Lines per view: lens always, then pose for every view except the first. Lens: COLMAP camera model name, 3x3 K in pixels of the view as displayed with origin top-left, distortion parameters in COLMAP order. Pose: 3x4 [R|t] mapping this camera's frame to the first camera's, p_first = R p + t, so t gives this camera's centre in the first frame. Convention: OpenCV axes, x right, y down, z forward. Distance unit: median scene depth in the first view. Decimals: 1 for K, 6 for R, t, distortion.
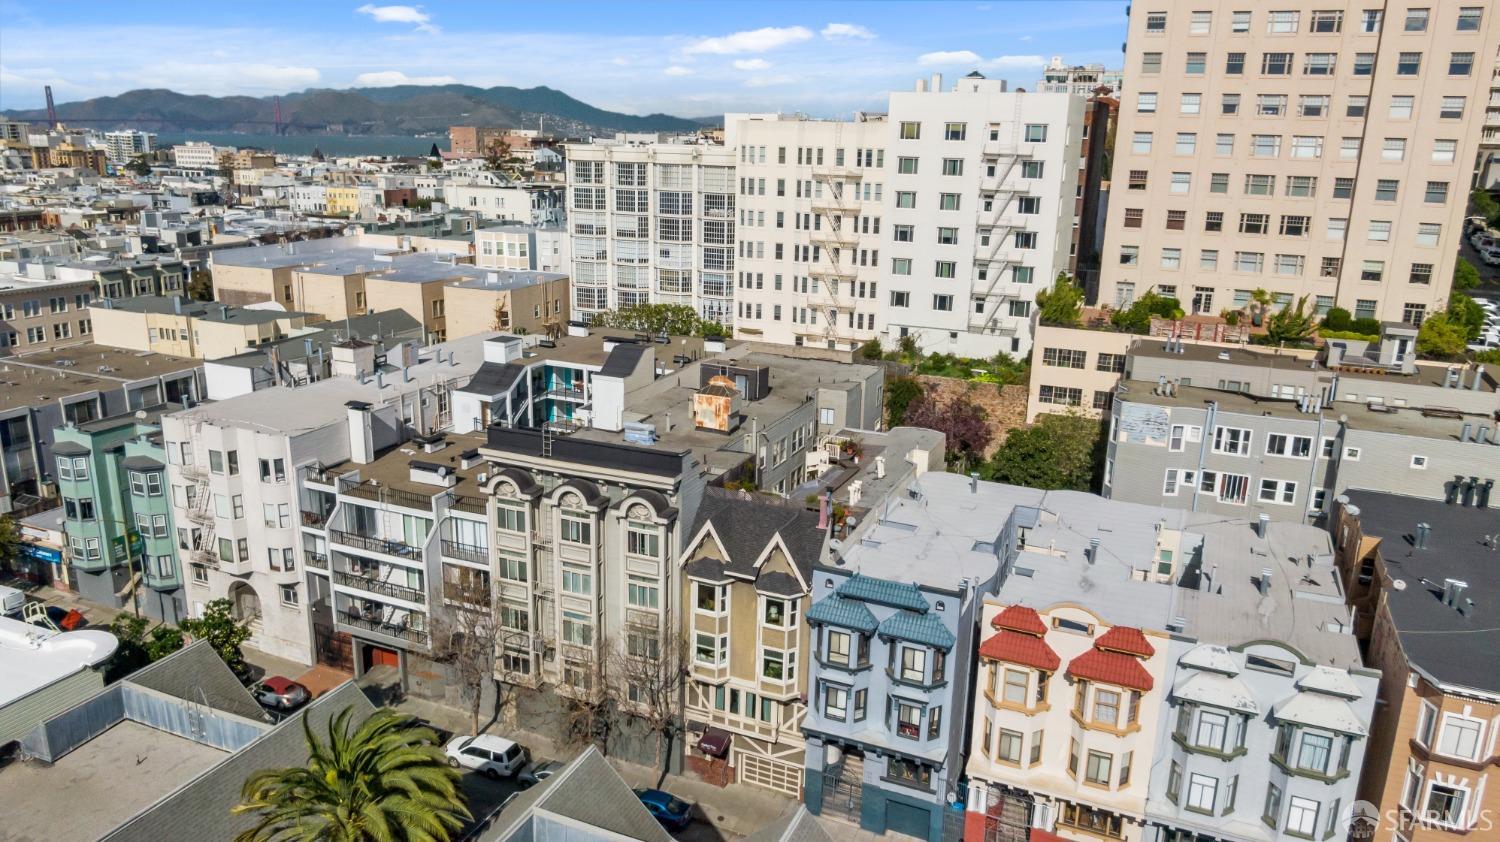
lens RADIAL K [[1126.0, 0, 745.4], [0, 1126.0, 421.9], [0, 0, 1]] dist [0.053968, -0.111712]
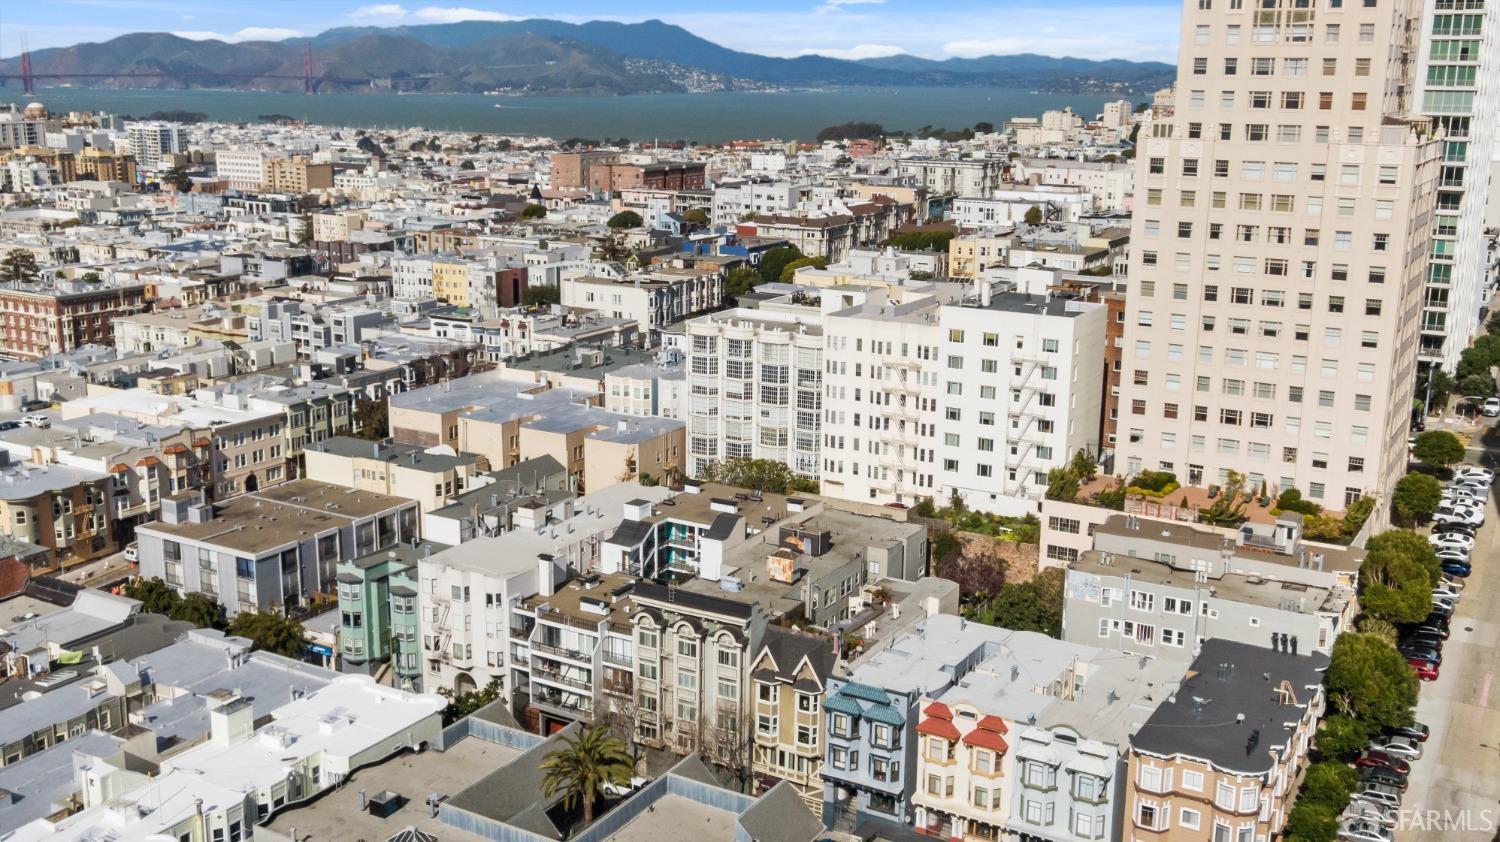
lens RADIAL K [[1752.9, 0, 749.7], [0, 1752.9, 362.5], [0, 0, 1]] dist [0.005787, -0.005350]
pose [[0.993396, 0.018298, -0.113267, 0.164969], [-0.024915, 0.998047, -0.057279, -0.131018], [0.111997, 0.059723, 0.991912, -1.154899]]
